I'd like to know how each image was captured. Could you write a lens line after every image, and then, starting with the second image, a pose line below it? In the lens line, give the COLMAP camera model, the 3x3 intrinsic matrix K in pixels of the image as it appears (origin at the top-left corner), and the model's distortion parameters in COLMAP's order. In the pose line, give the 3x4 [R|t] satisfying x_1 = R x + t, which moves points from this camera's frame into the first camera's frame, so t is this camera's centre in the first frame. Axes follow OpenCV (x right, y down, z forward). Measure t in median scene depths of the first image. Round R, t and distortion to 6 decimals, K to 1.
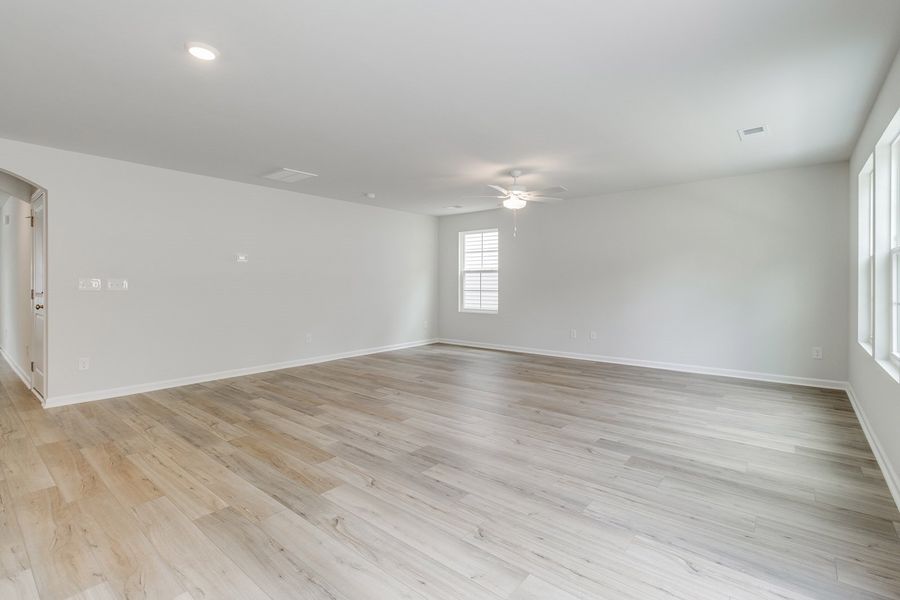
lens RADIAL K [[414.9, 0, 458.9], [0, 414.9, 284.9], [0, 0, 1]] dist [0.000738, 0.000972]
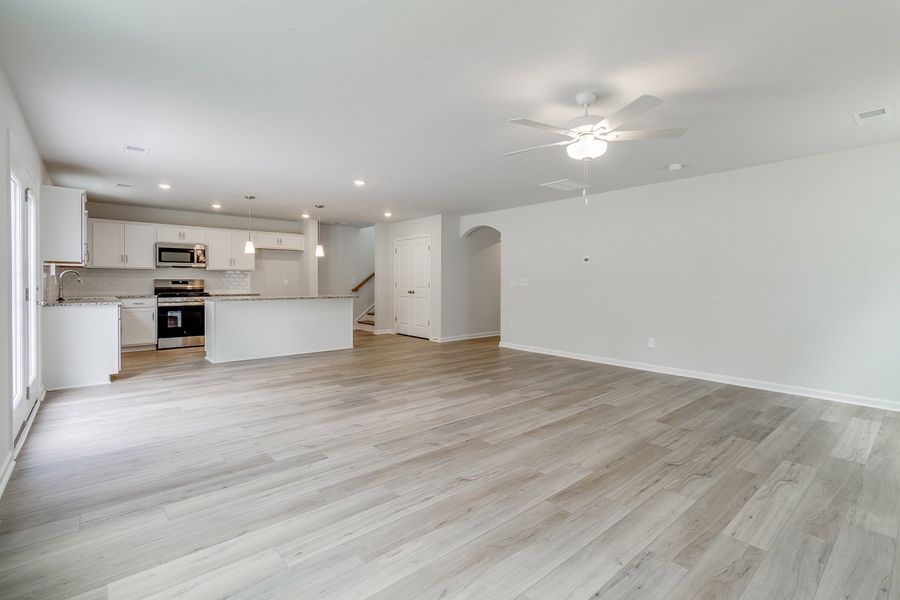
lens RADIAL K [[414.9, 0, 458.9], [0, 414.9, 284.9], [0, 0, 1]] dist [0.000738, 0.000972]
pose [[-0.167289, 0.010758, -0.985849, 0.953872], [-0.006648, 0.999905, 0.012040, -0.009262], [0.985885, 0.008568, -0.167202, 1.164932]]
